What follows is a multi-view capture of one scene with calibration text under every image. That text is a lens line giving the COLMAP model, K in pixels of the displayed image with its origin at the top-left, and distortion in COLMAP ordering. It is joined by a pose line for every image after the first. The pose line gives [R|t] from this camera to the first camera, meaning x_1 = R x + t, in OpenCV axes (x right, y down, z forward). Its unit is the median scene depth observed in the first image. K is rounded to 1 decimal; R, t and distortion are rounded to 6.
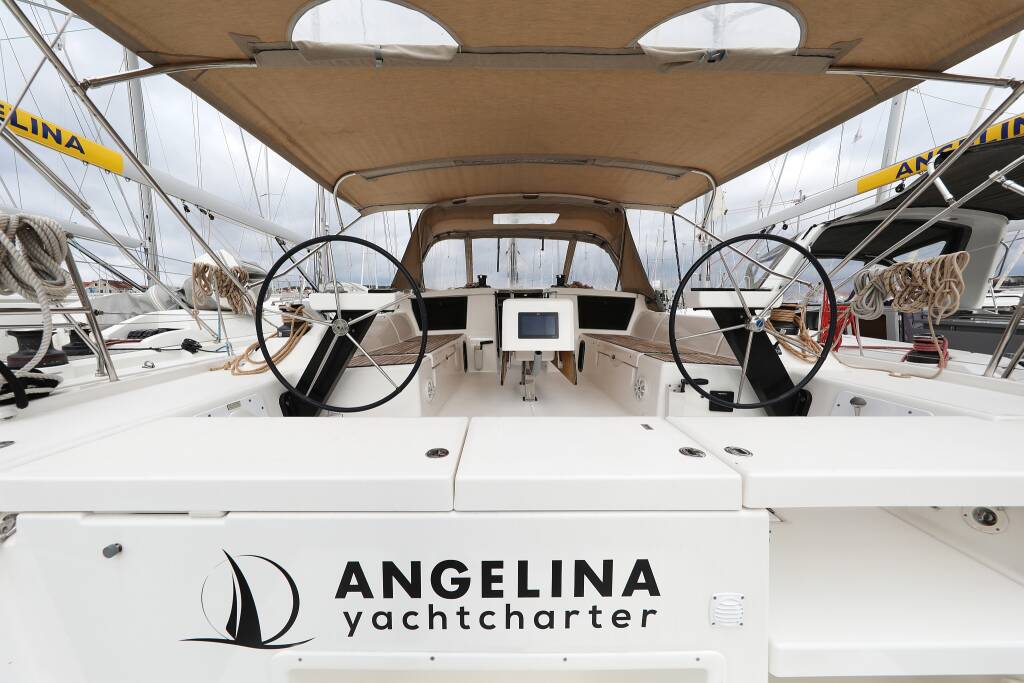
lens RADIAL K [[319.3, 0, 508.7], [0, 319.3, 354.3], [0, 0, 1]] dist [0.002428, -0.000573]
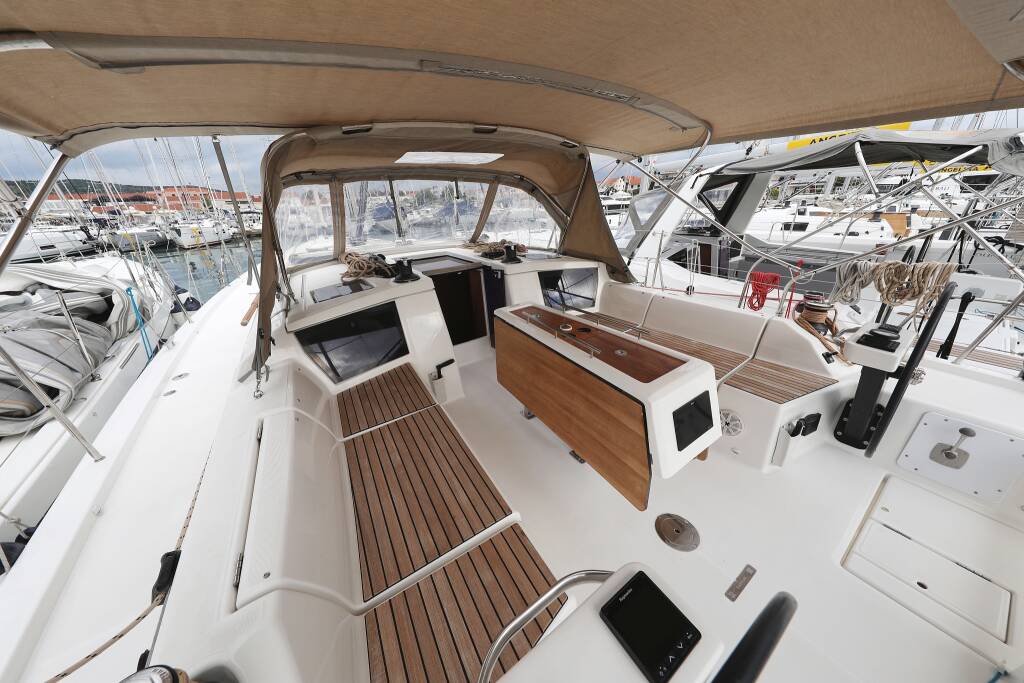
lens RADIAL K [[319.3, 0, 518.6], [0, 319.3, 344.2], [0, 0, 1]] dist [0.002428, -0.000573]
pose [[0.831382, -0.257613, 0.492382, -0.439748], [0.127354, 0.950800, 0.282419, -0.438651], [-0.540912, -0.172091, 0.823286, 0.653448]]
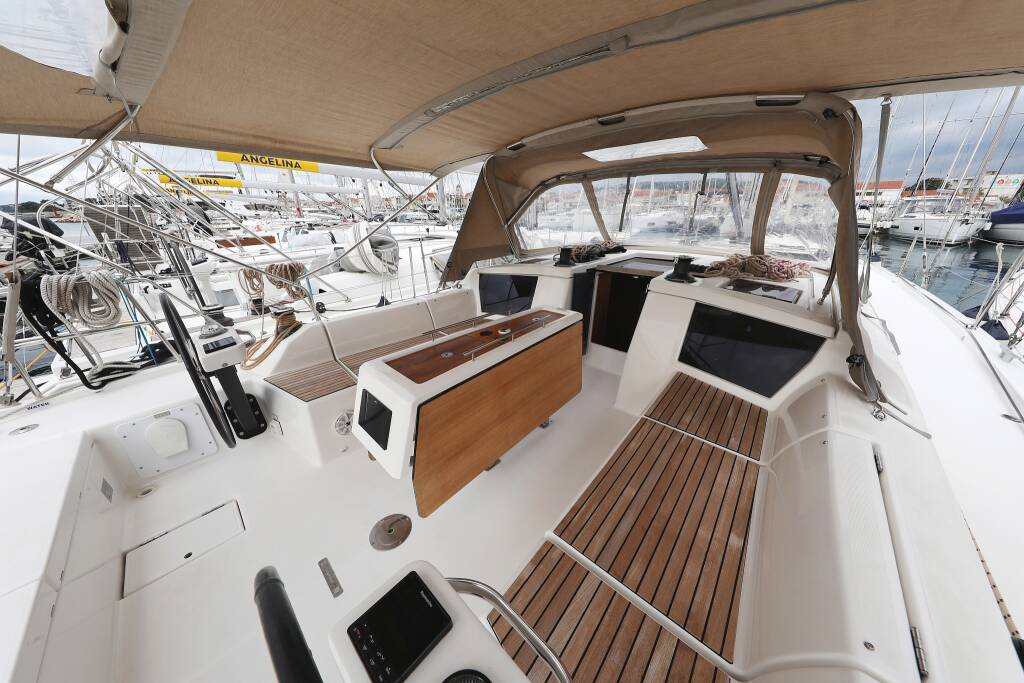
lens RADIAL K [[319.3, 0, 513.1], [0, 319.3, 347.1], [0, 0, 1]] dist [0.002428, -0.000573]
pose [[0.716687, 0.274674, -0.641026, 0.643978], [-0.103639, 0.950914, 0.291586, -0.429406], [0.689651, -0.142540, 0.709974, 0.715166]]
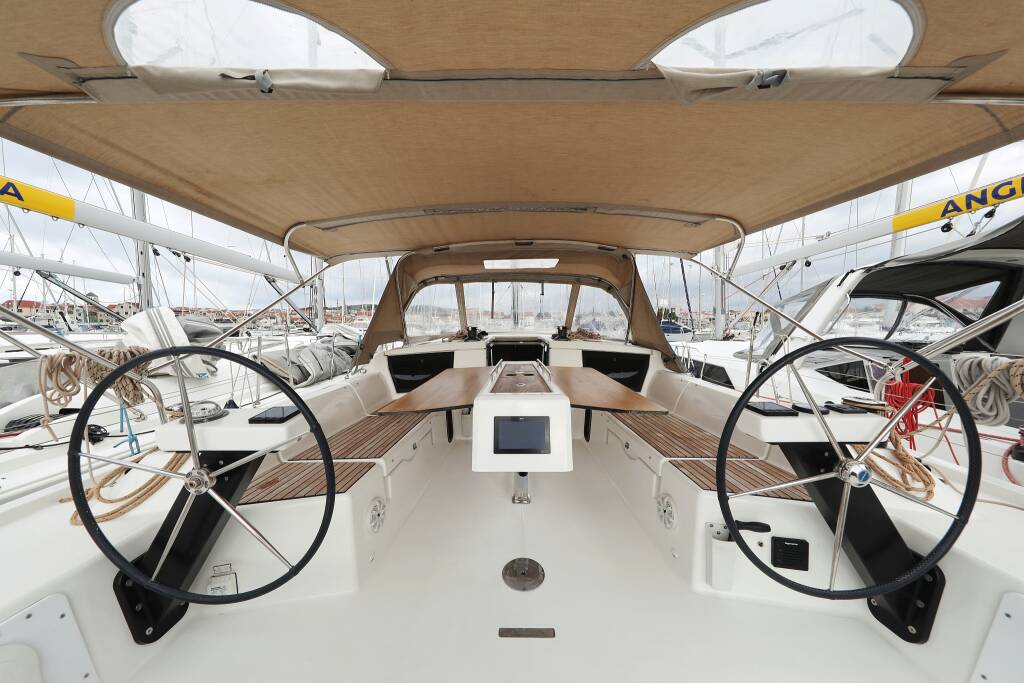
lens RADIAL K [[319.3, 0, 514.5], [0, 319.3, 347.1], [0, 0, 1]] dist [0.002428, -0.000573]
pose [[0.999928, -0.002964, -0.011640, 0.082176], [0.001936, 0.996180, -0.087300, -0.217877], [0.011854, 0.087271, 0.996114, 0.257783]]
